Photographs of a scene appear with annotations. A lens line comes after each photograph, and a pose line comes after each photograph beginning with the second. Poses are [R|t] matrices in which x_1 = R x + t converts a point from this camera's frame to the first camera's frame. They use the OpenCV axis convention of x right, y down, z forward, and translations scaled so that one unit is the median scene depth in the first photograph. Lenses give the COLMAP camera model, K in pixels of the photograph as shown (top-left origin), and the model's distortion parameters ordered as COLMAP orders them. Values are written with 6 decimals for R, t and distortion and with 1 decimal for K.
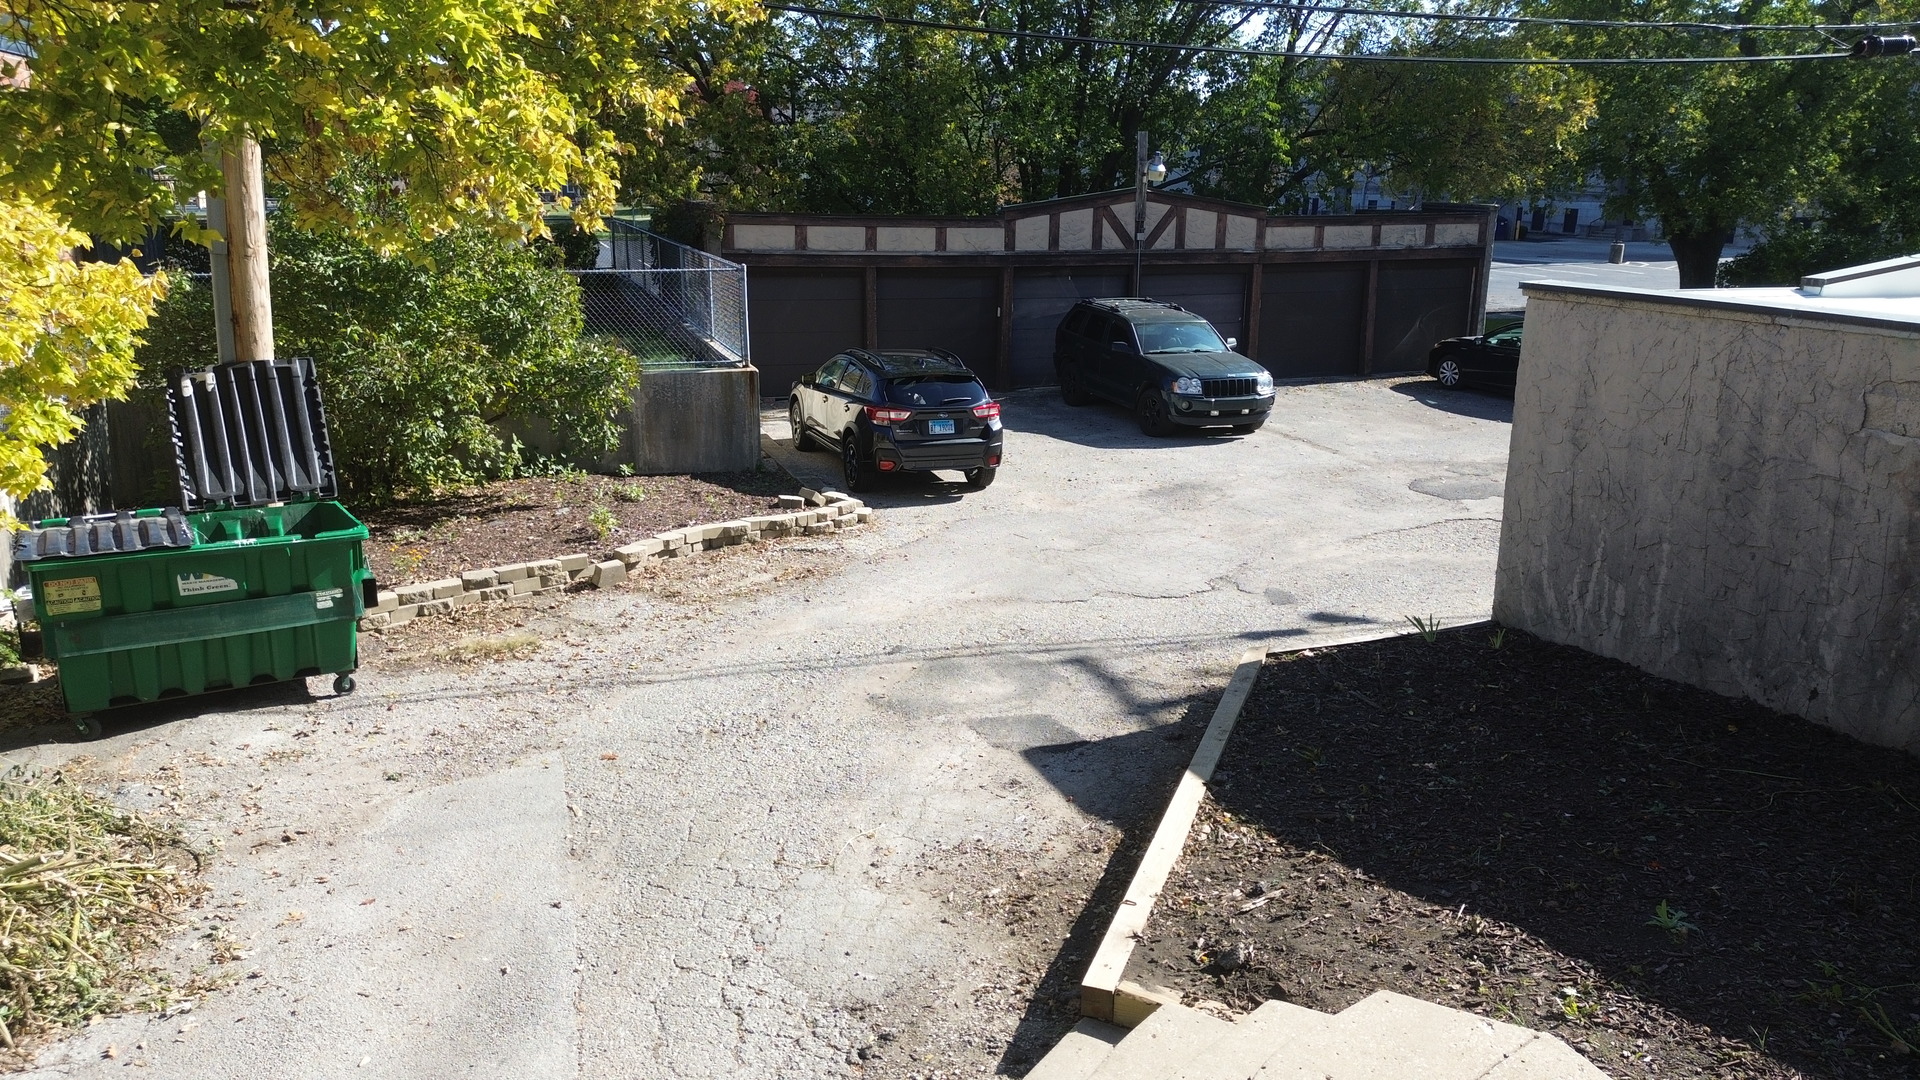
lens RADIAL K [[1336.4, 0, 963.5], [0, 1336.4, 535.1], [0, 0, 1]] dist [0.089947, -0.097315]
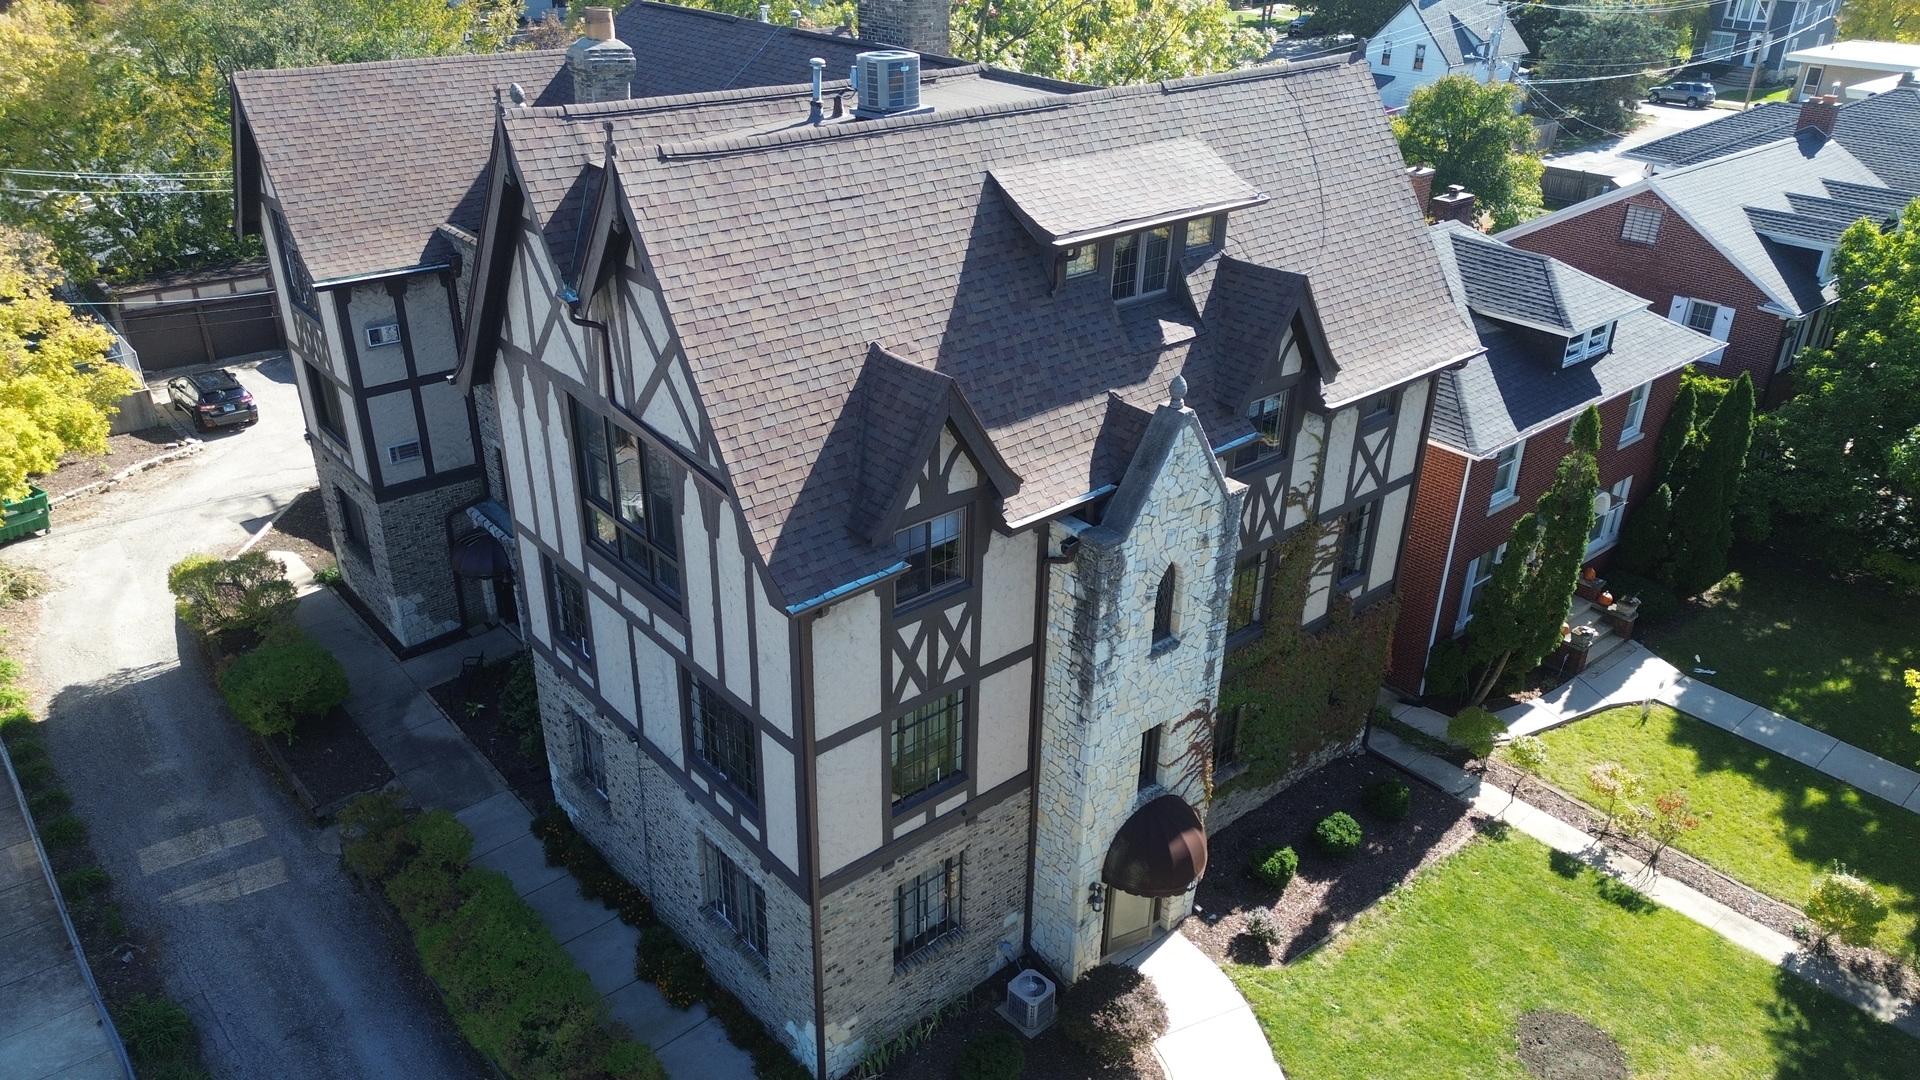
lens RADIAL K [[1350.3, 0, 960.0], [0, 1350.3, 540.0], [0, 0, 1]] dist [0.096613, -0.097843]
pose [[0.935620, -0.160025, 0.314654, 0.579457], [0.088165, 0.969030, 0.230669, -0.430513], [-0.341822, -0.188077, 0.920752, -2.779081]]
